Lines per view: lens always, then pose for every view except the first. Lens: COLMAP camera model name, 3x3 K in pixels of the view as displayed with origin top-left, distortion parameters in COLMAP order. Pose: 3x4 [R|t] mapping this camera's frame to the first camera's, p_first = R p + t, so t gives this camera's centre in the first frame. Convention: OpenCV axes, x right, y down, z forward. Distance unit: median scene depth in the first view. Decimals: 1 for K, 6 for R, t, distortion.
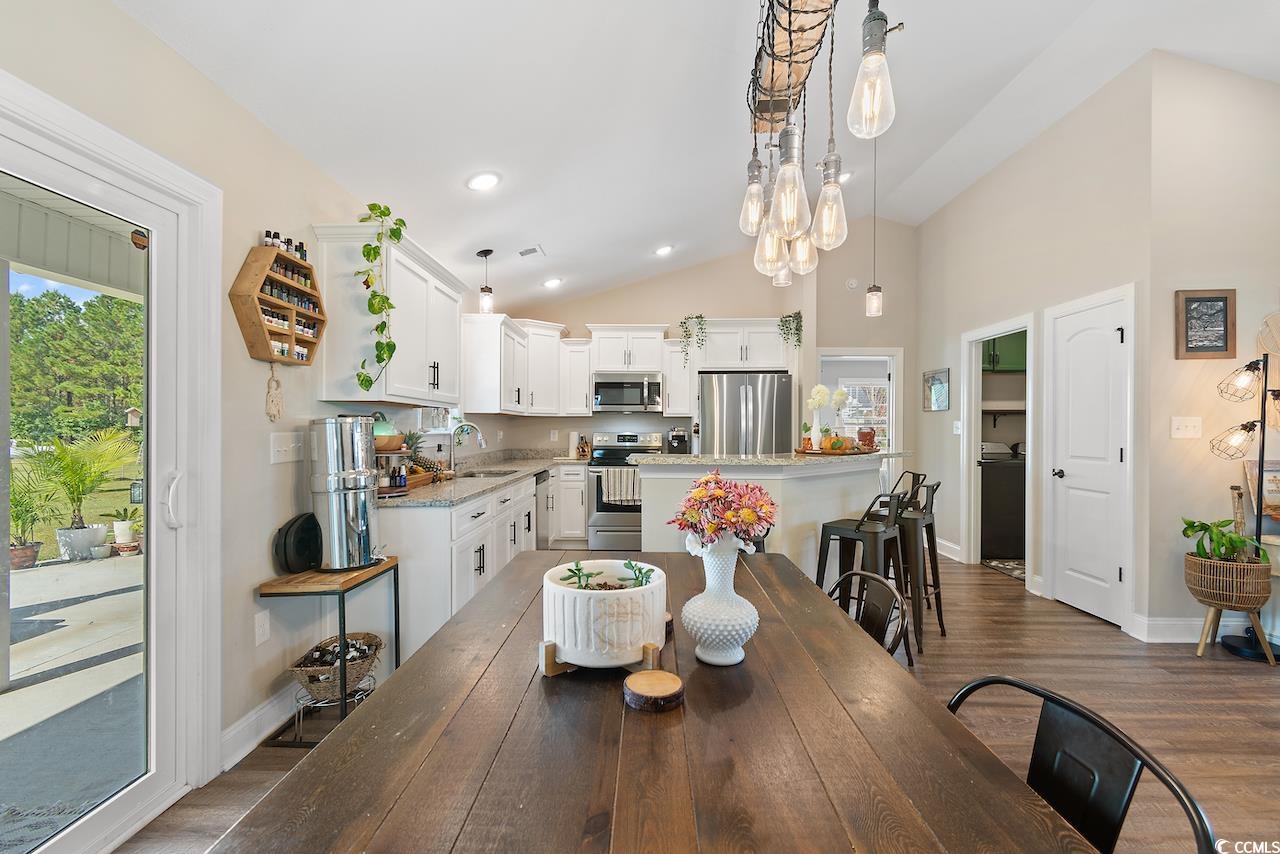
lens RADIAL K [[567.9, 0, 640.8], [0, 567.9, 432.2], [0, 0, 1]] dist [0.002542, -0.001105]
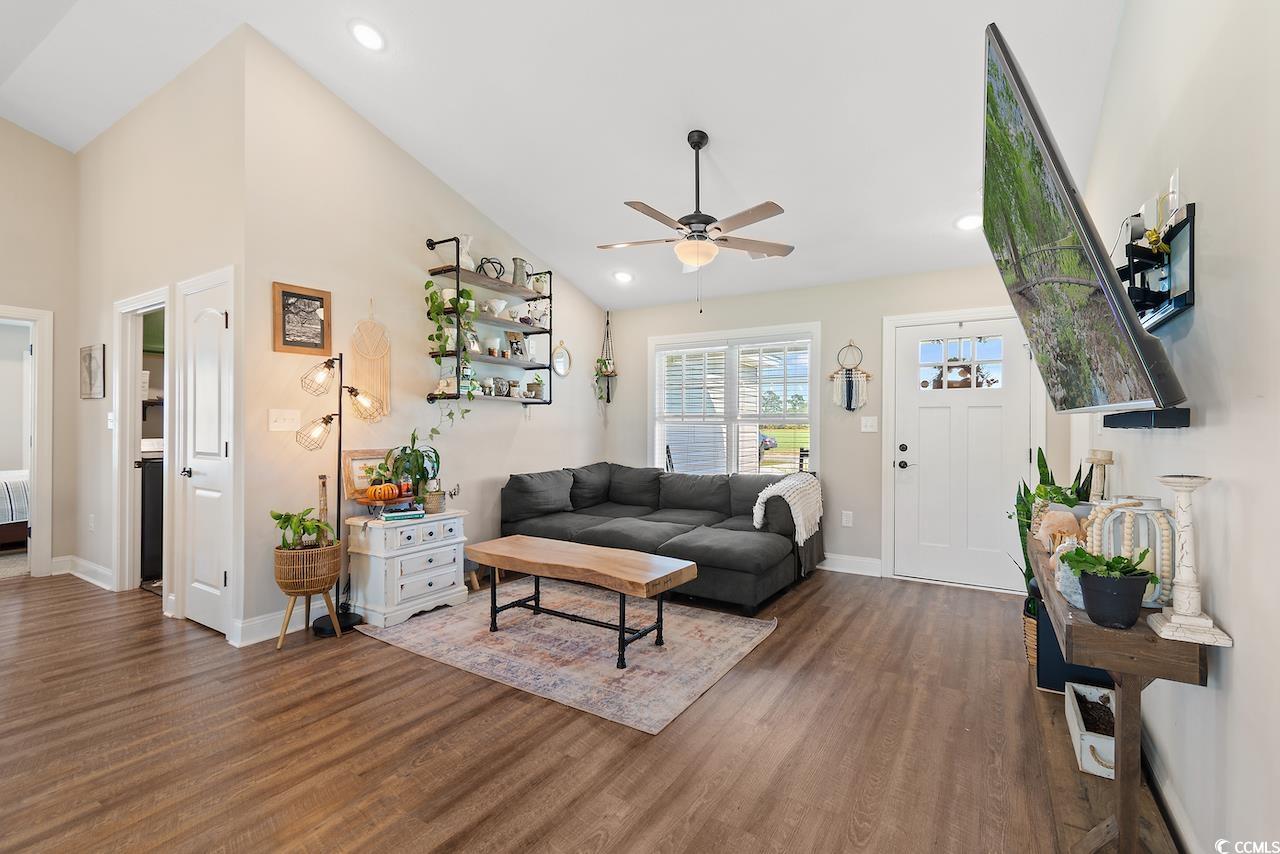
lens RADIAL K [[567.9, 0, 634.5], [0, 567.9, 427.6], [0, 0, 1]] dist [0.002542, -0.001105]
pose [[0.525334, -0.001072, 0.850896, 0.353246], [0.001862, 0.999998, 0.000110, 0.004677], [-0.850894, 0.001526, 0.525335, -0.043914]]
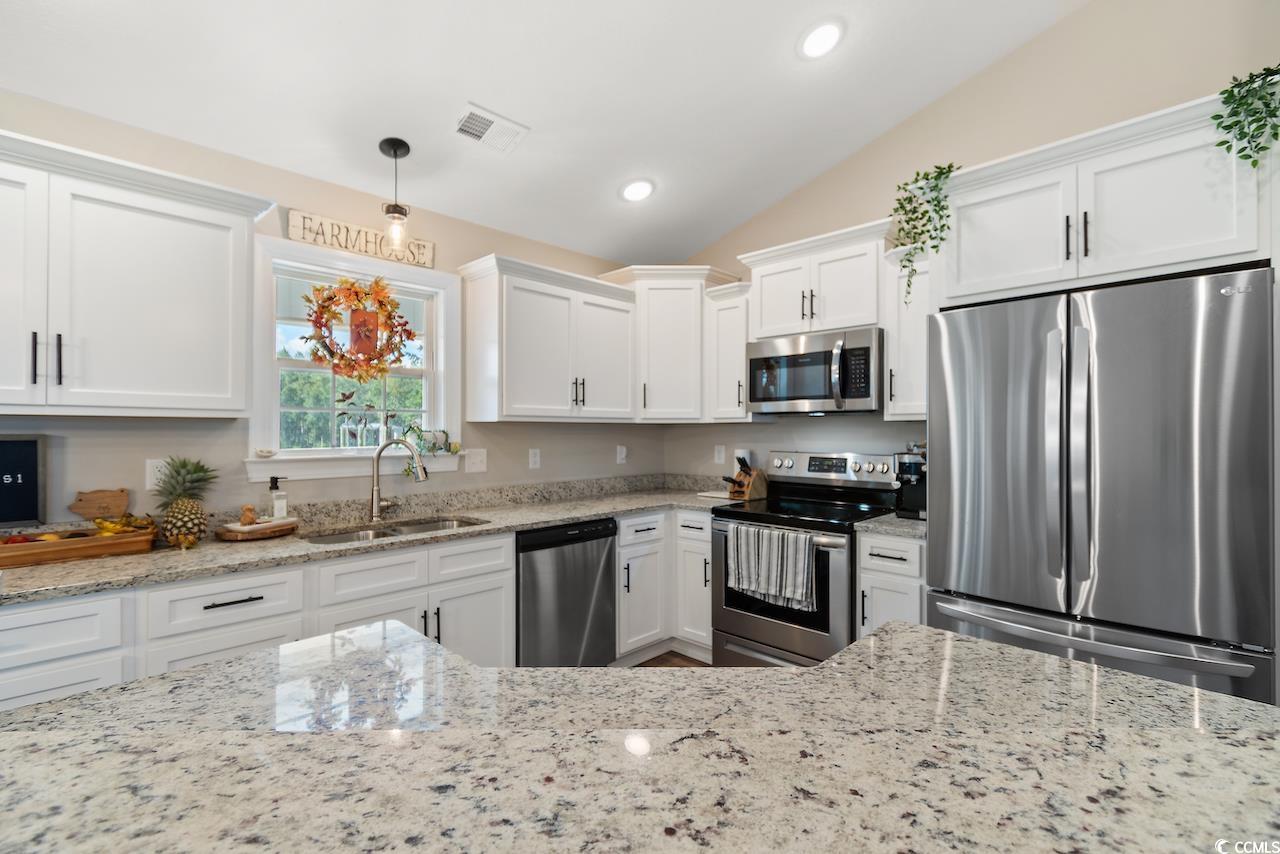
lens RADIAL K [[567.9, 0, 634.8], [0, 567.9, 430.0], [0, 0, 1]] dist [0.002542, -0.001105]
pose [[0.712440, -0.002879, -0.701727, 0.320256], [-0.003452, 0.999965, -0.007607, -0.023905], [0.701724, 0.007842, 0.712406, 0.782657]]
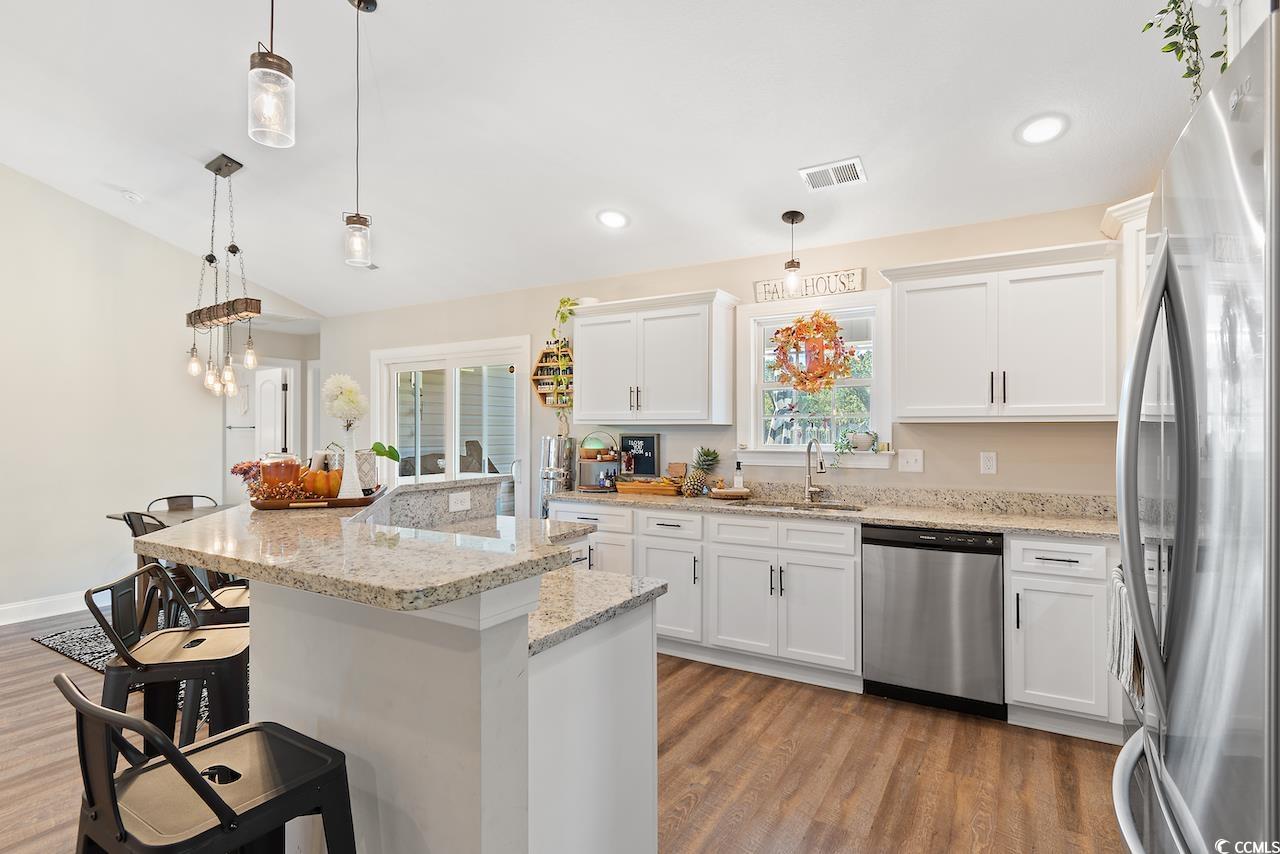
lens RADIAL K [[629.2, 0, 632.7], [0, 629.2, 429.9], [0, 0, 1]] dist [0.002996, 0.000067]
pose [[-0.513171, -0.003581, -0.858279, 0.584871], [-0.007214, 0.999974, 0.000141, -0.028258], [0.858256, 0.006264, -0.513183, 1.291118]]
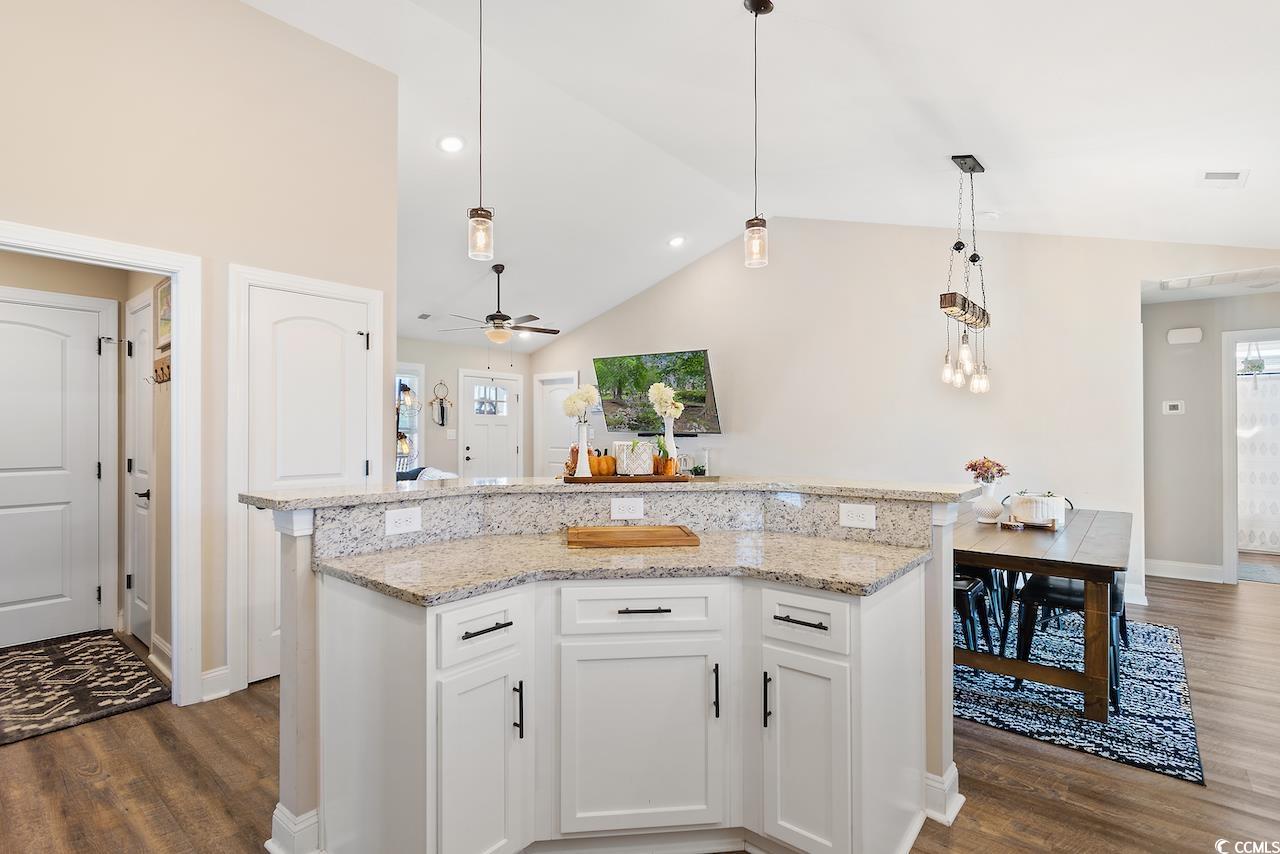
lens RADIAL K [[599.9, 0, 640.7], [0, 599.9, 428.8], [0, 0, 1]] dist [0.000544, -0.000172]
pose [[-0.778311, -0.000750, 0.627878, -0.109943], [0.000276, 0.999999, 0.001536, -0.022551], [-0.627879, 0.001369, -0.778310, 1.285353]]
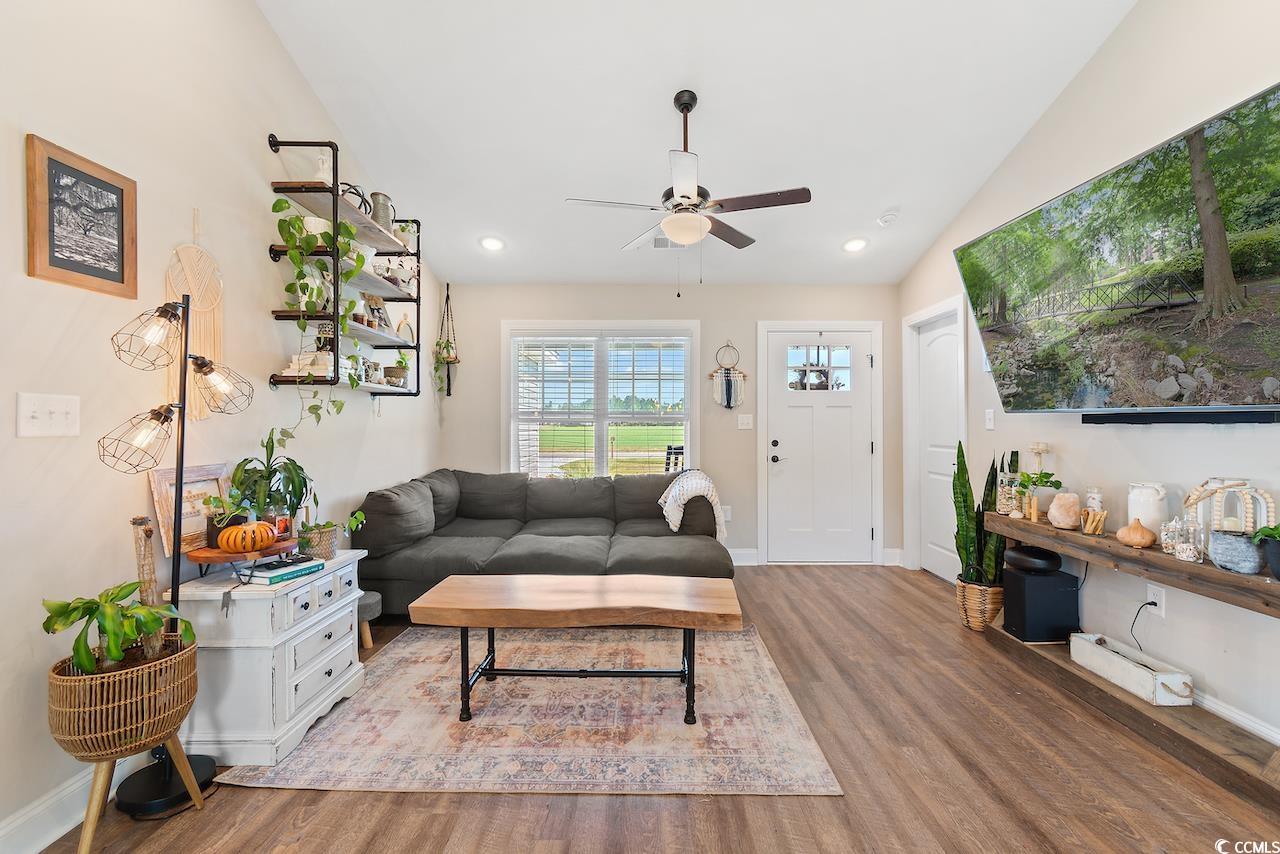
lens RADIAL K [[567.9, 0, 634.9], [0, 567.9, 422.5], [0, 0, 1]] dist [0.002542, -0.001105]
pose [[-0.001808, 0.002566, 0.999995, 0.372263], [0.005811, 0.999980, -0.002556, 0.002148], [-0.999981, 0.005807, -0.001823, 0.396341]]
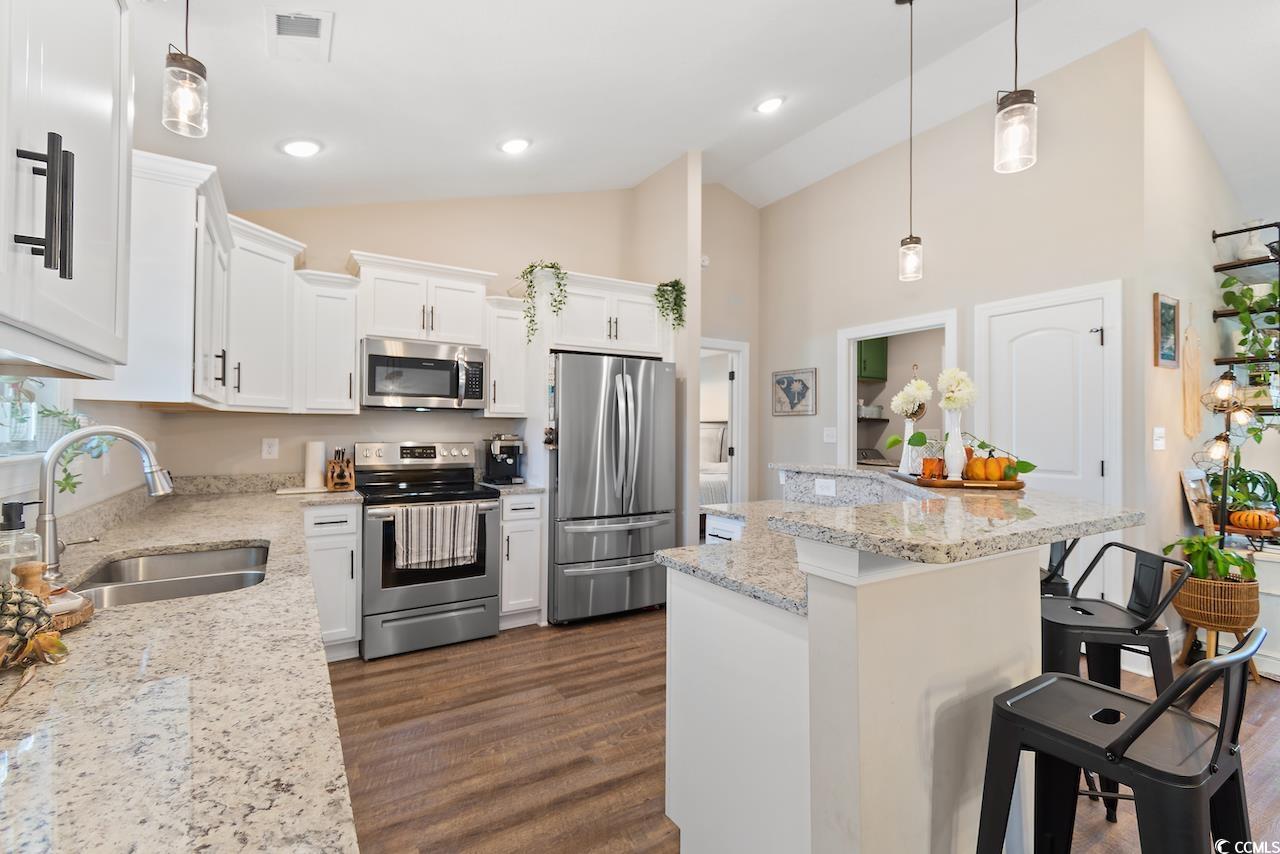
lens RADIAL K [[567.9, 0, 641.6], [0, 567.9, 427.3], [0, 0, 1]] dist [0.002542, -0.001105]
pose [[0.843303, 0.007363, 0.537388, -0.225596], [-0.000357, 0.999914, -0.013141, -0.012022], [-0.537438, 0.010890, 0.843233, 0.546610]]
